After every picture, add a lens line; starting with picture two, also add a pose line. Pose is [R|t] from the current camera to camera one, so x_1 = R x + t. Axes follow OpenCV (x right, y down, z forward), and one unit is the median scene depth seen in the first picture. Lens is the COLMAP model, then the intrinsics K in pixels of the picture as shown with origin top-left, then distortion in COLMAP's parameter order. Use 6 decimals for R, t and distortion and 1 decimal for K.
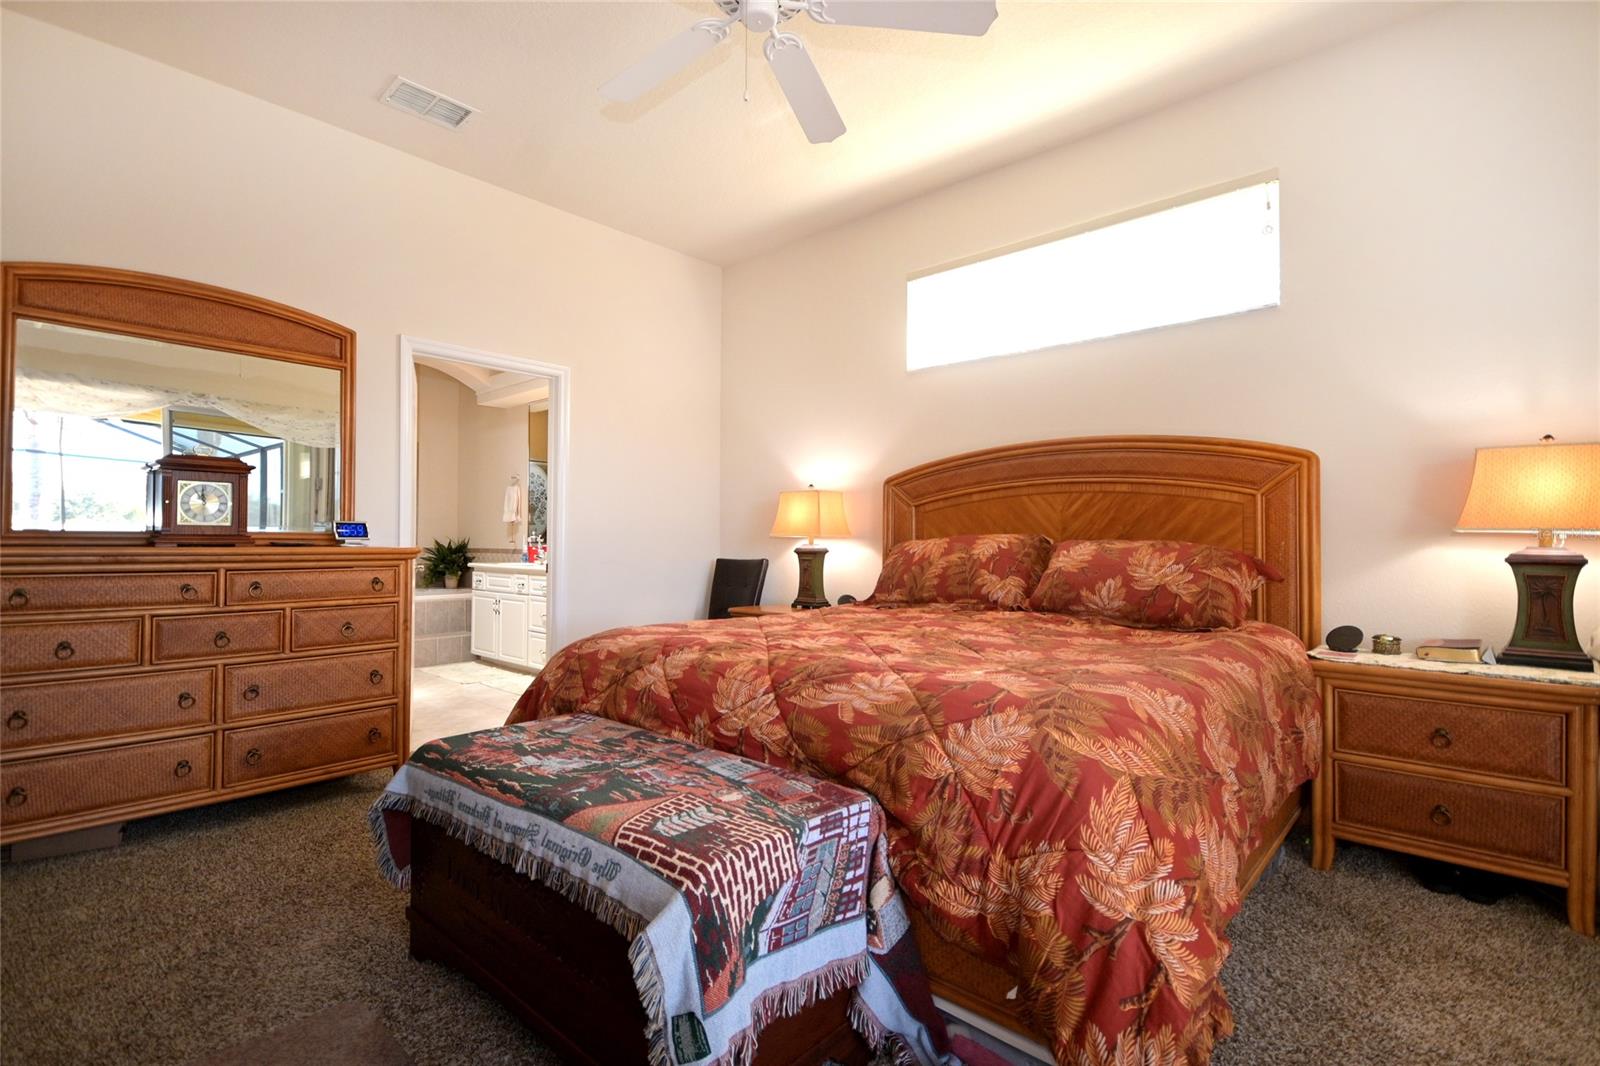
lens RADIAL K [[767.9, 0, 797.7], [0, 767.9, 538.8], [0, 0, 1]] dist [0.000369, -0.000826]
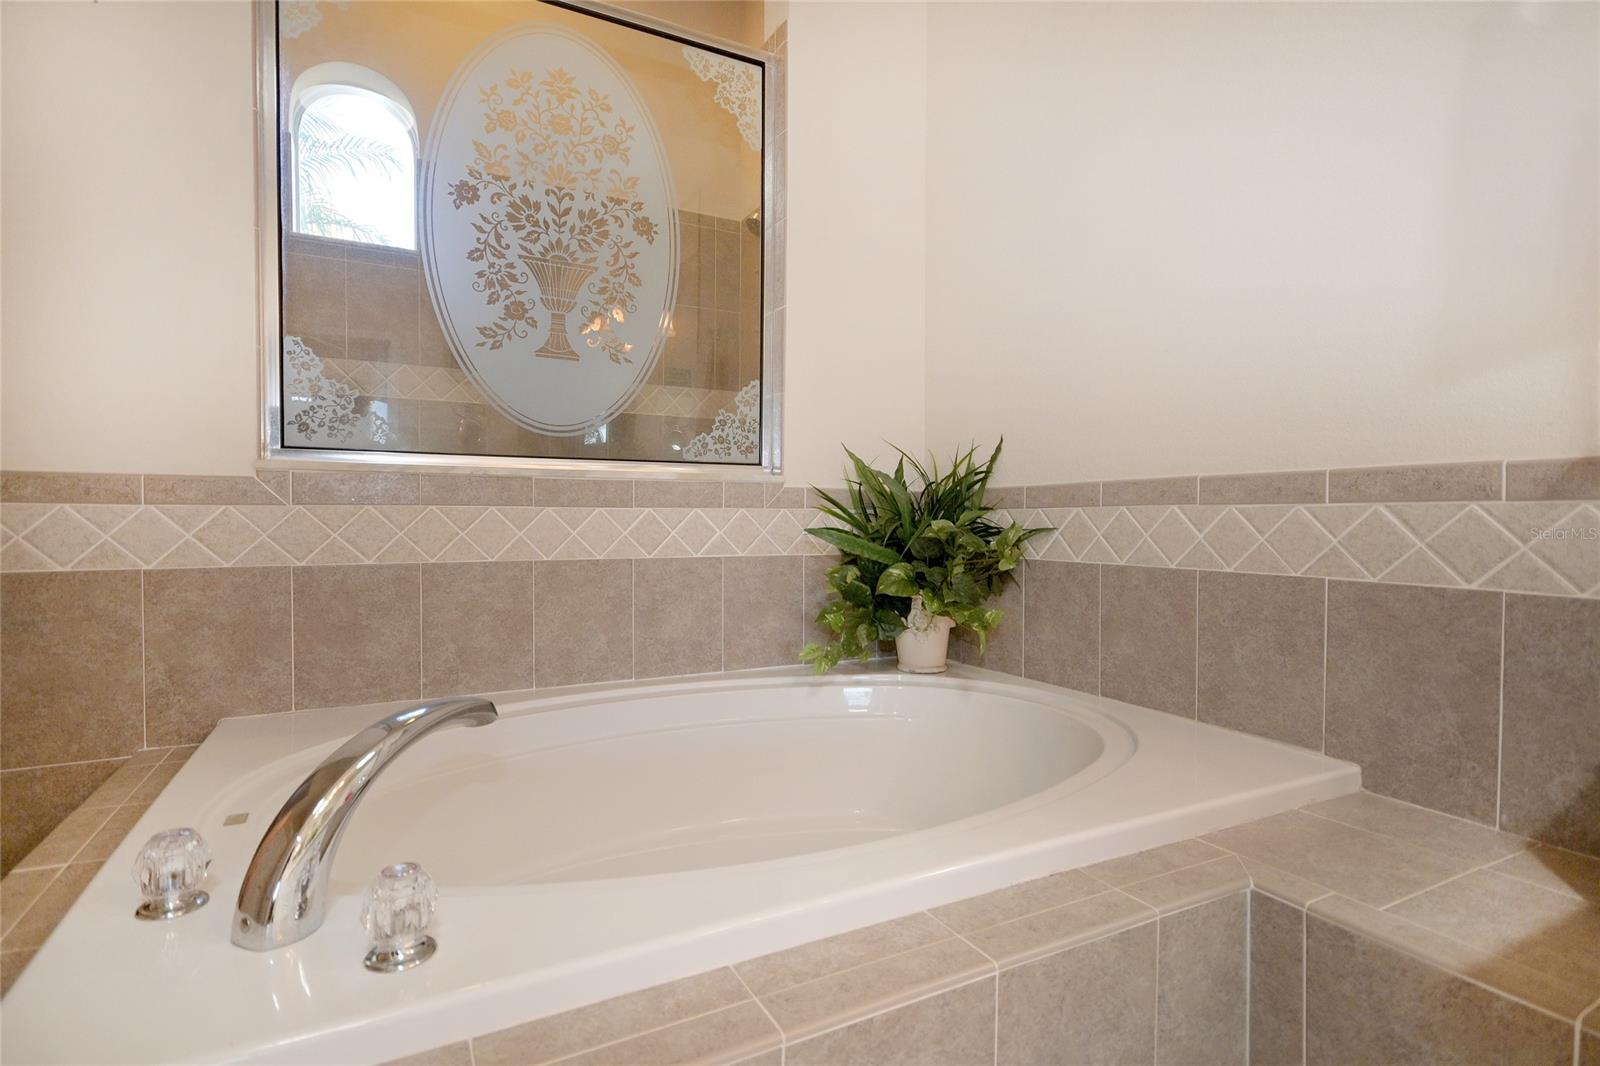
lens RADIAL K [[802.7, 0, 798.7], [0, 802.7, 531.9], [0, 0, 1]] dist [0.020266, -0.000378]
pose [[0.939073, -0.000932, -0.343717, -0.449469], [0.005619, 0.999904, 0.012642, 0.024114], [0.343672, -0.013803, 0.938988, 0.851278]]
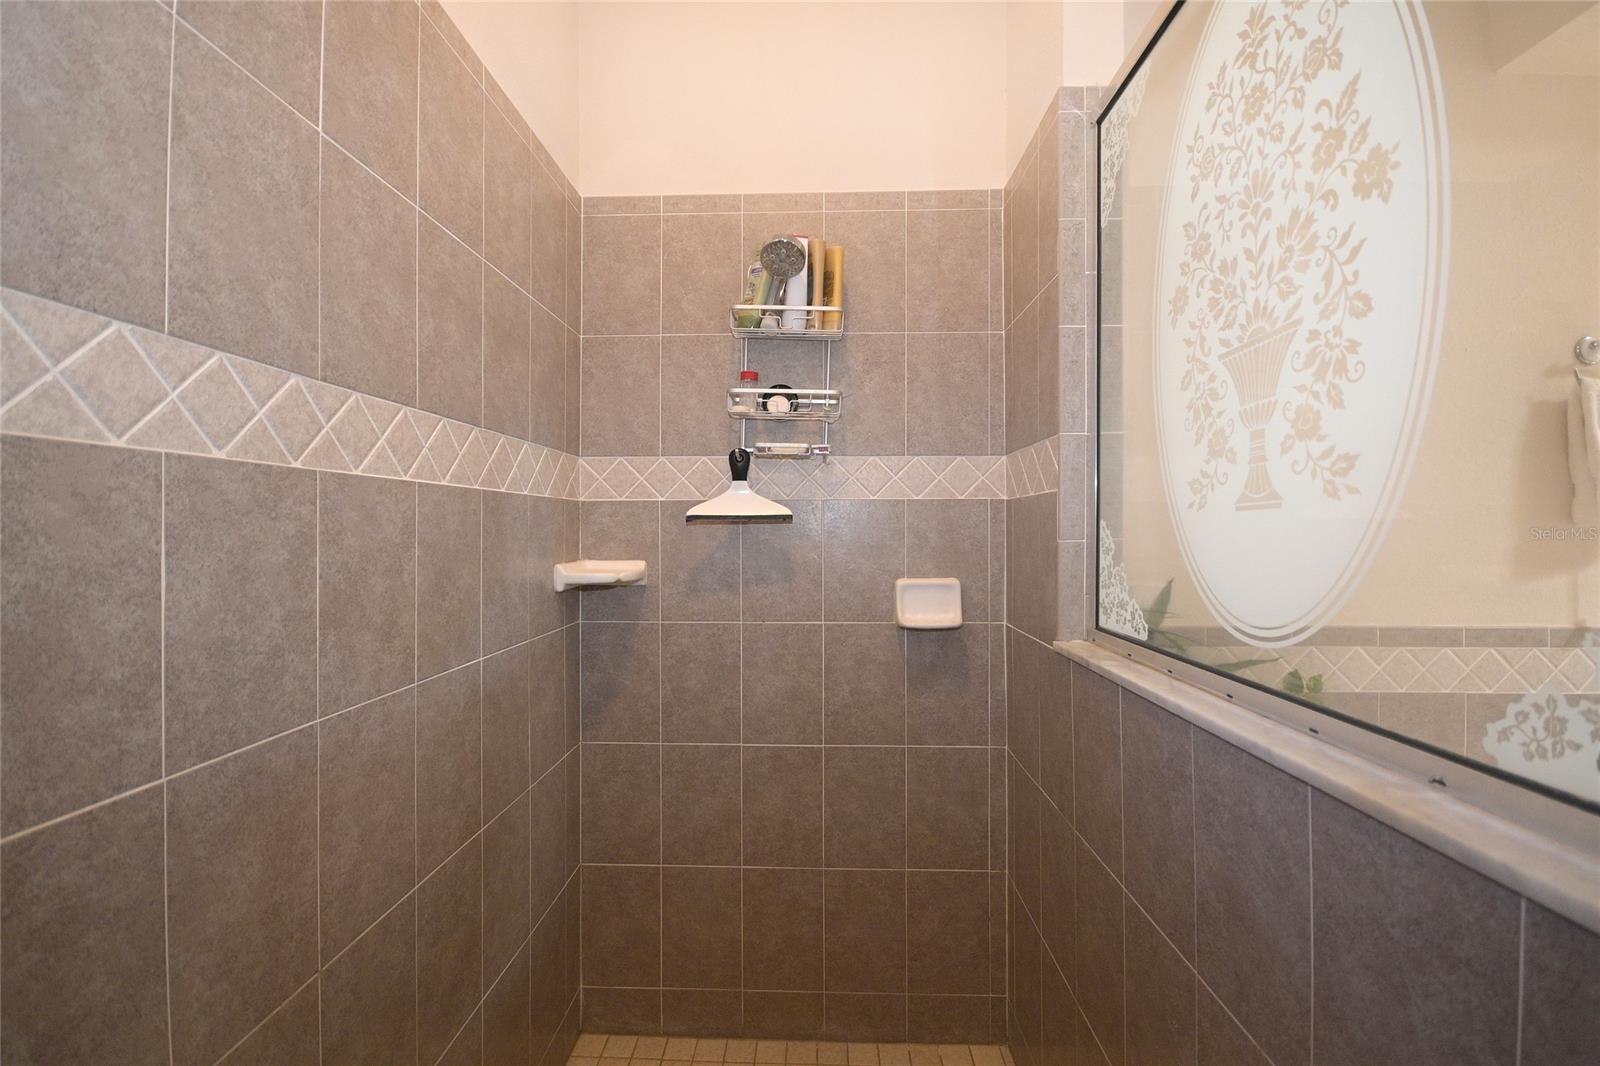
lens RADIAL K [[711.0, 0, 799.1], [0, 711.0, 537.2], [0, 0, 1]] dist [-0.000463, -0.004320]
pose [[-0.755960, -0.021081, -0.654278, -0.462391], [-0.005197, 0.999643, -0.026204, -0.016818], [0.654597, -0.016409, -0.755800, 1.094067]]
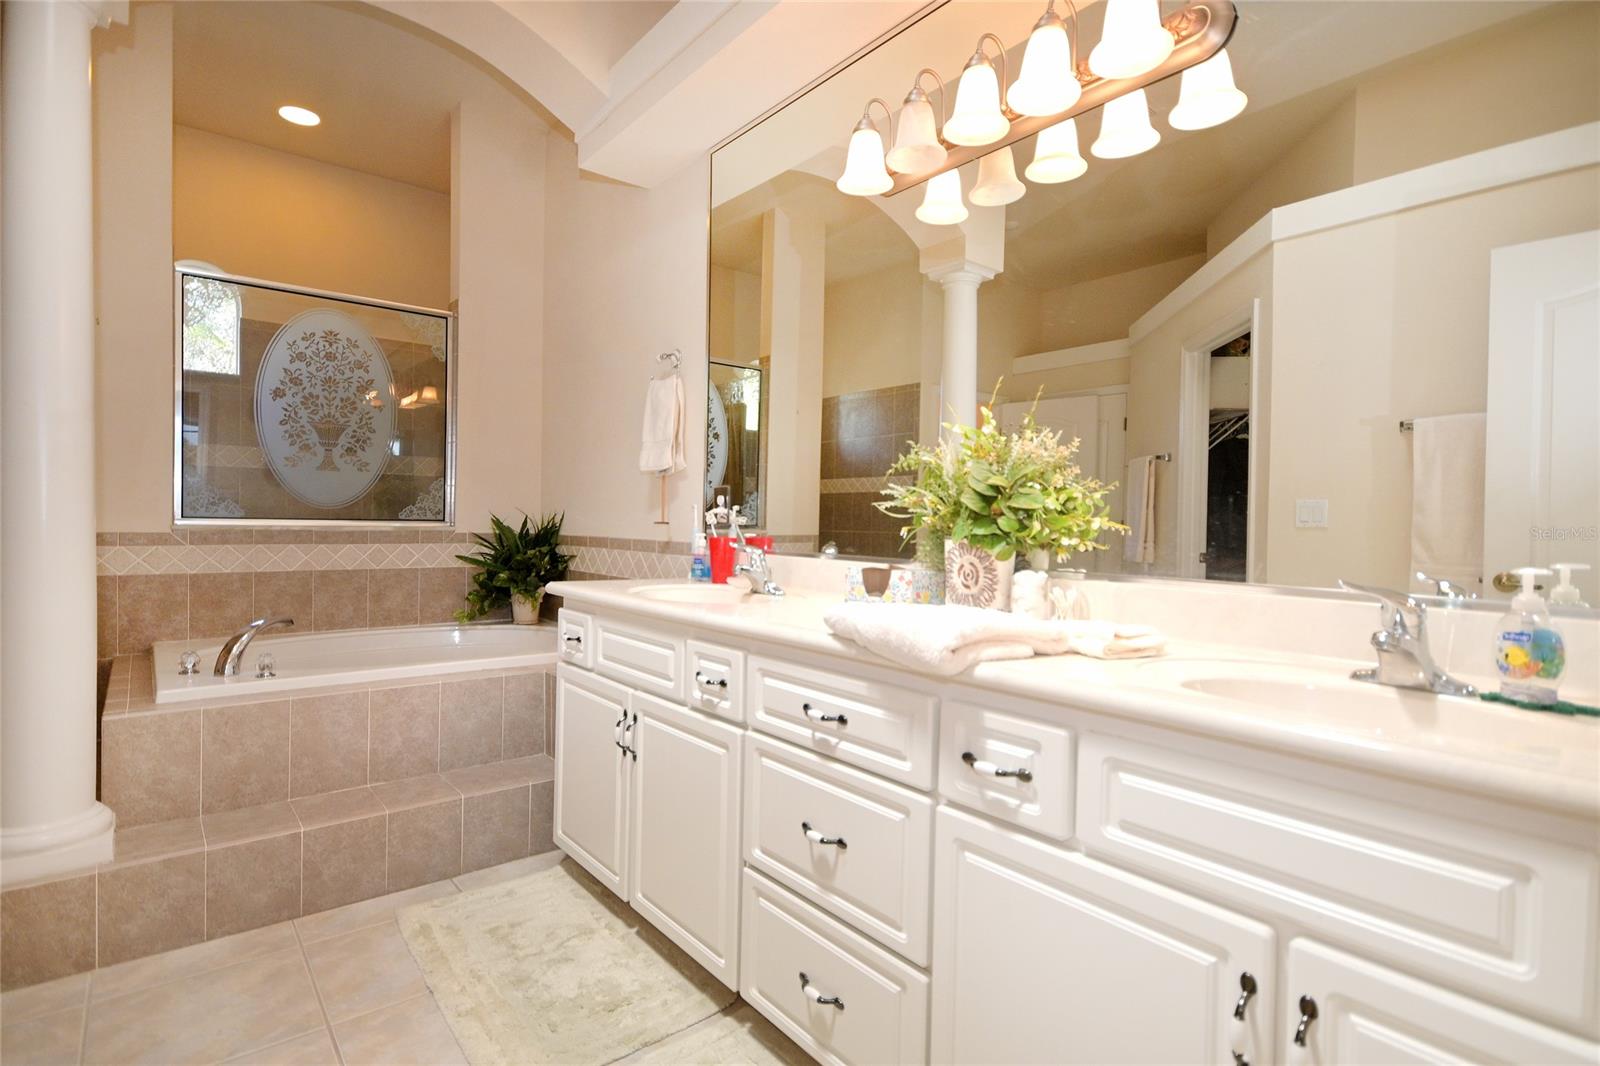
lens RADIAL K [[802.7, 0, 798.5], [0, 802.7, 535.9], [0, 0, 1]] dist [0.020266, -0.000378]
pose [[0.989079, 0.013183, -0.146794, -0.243157], [-0.010430, 0.999755, 0.019511, 0.001922], [0.147015, -0.017767, 0.988975, 0.607405]]
